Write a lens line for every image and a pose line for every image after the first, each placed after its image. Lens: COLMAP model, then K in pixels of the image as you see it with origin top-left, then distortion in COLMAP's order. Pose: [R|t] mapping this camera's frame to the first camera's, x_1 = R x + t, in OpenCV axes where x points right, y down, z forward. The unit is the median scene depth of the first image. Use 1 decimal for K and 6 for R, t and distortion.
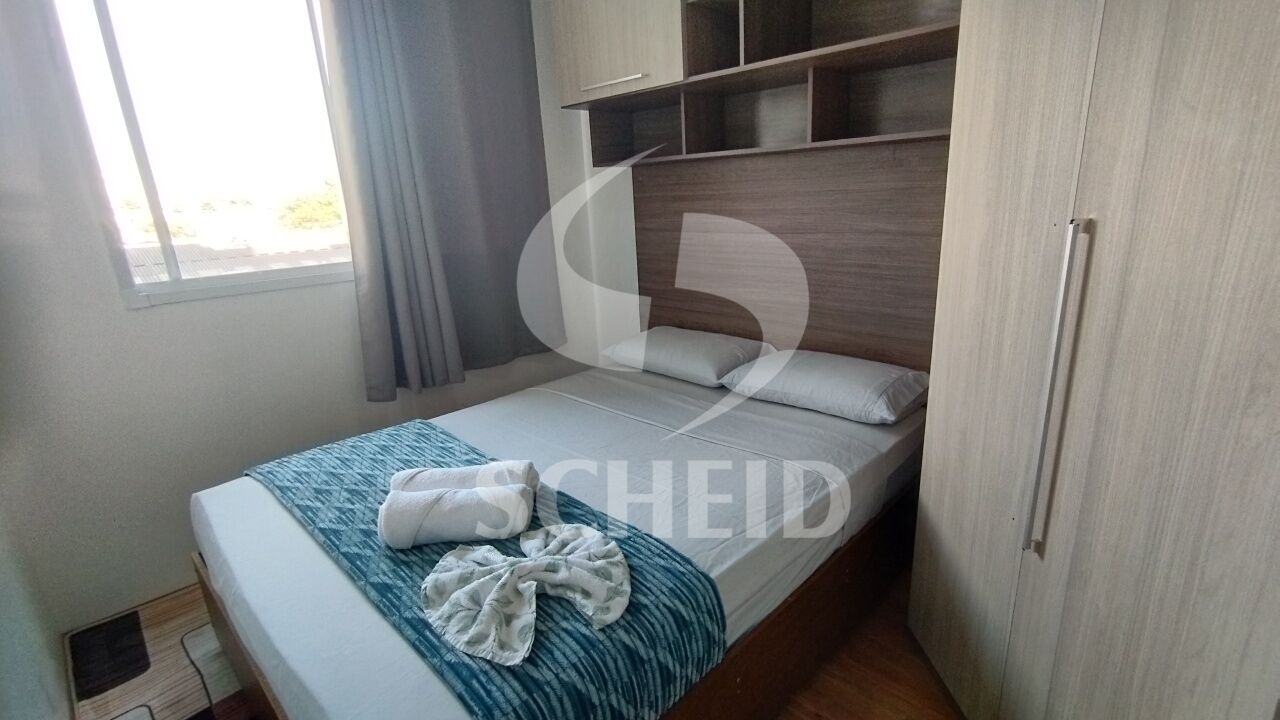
lens RADIAL K [[601.8, 0, 667.2], [0, 601.8, 366.8], [0, 0, 1]] dist [0.004784, 0.000719]
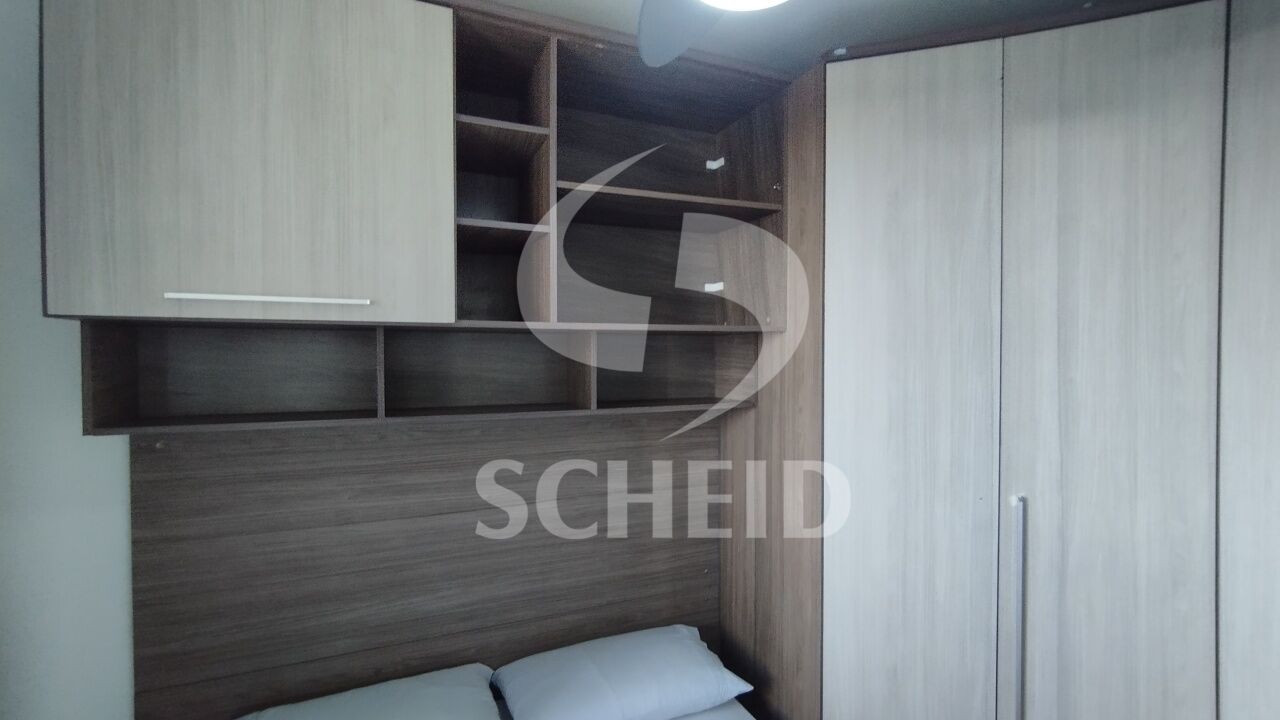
lens RADIAL K [[601.8, 0, 667.2], [0, 601.8, 366.8], [0, 0, 1]] dist [0.004784, 0.000719]
pose [[0.364336, 0.028712, 0.930825, -0.573224], [0.249351, 0.960021, -0.127211, -0.310086], [-0.897264, 0.278450, 0.342611, 0.623055]]
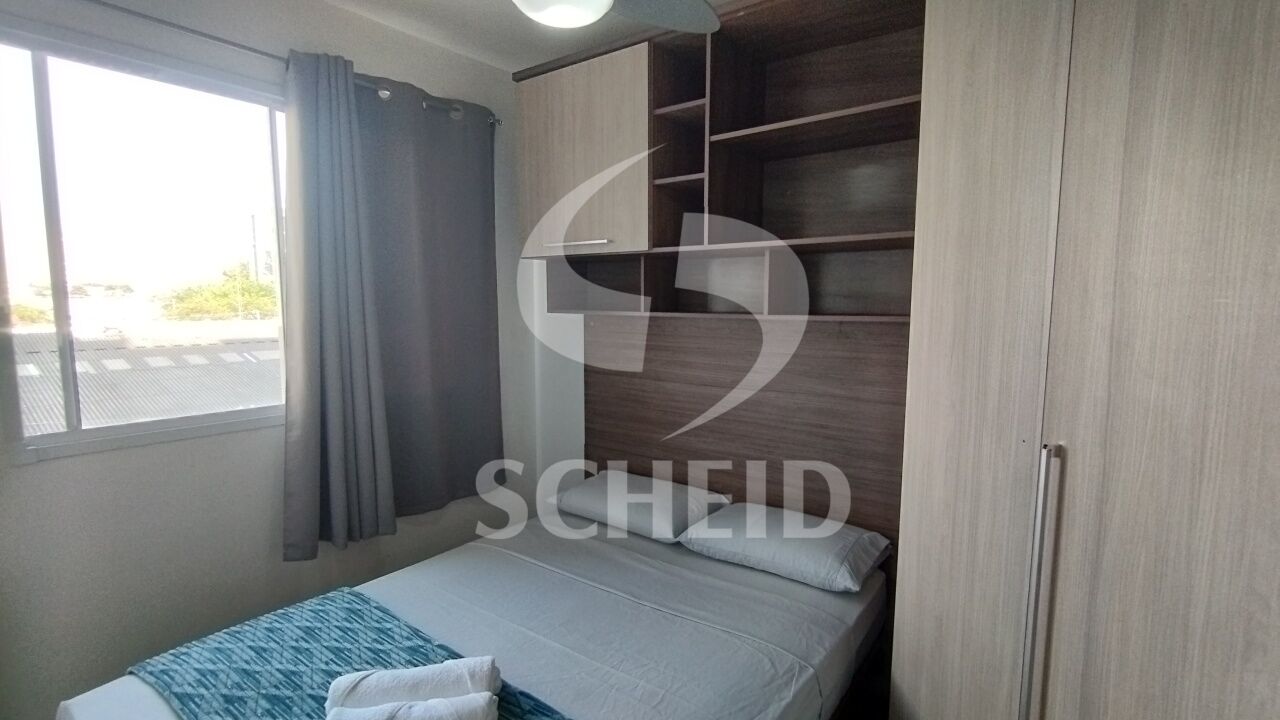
lens RADIAL K [[599.5, 0, 666.6], [0, 599.5, 360.7], [0, 0, 1]] dist [0.008348, -0.001556]
pose [[0.989982, 0.034365, 0.136949, -0.087519], [-0.008349, 0.982480, -0.186184, -0.095320], [-0.140948, 0.183175, 0.972924, -0.000770]]
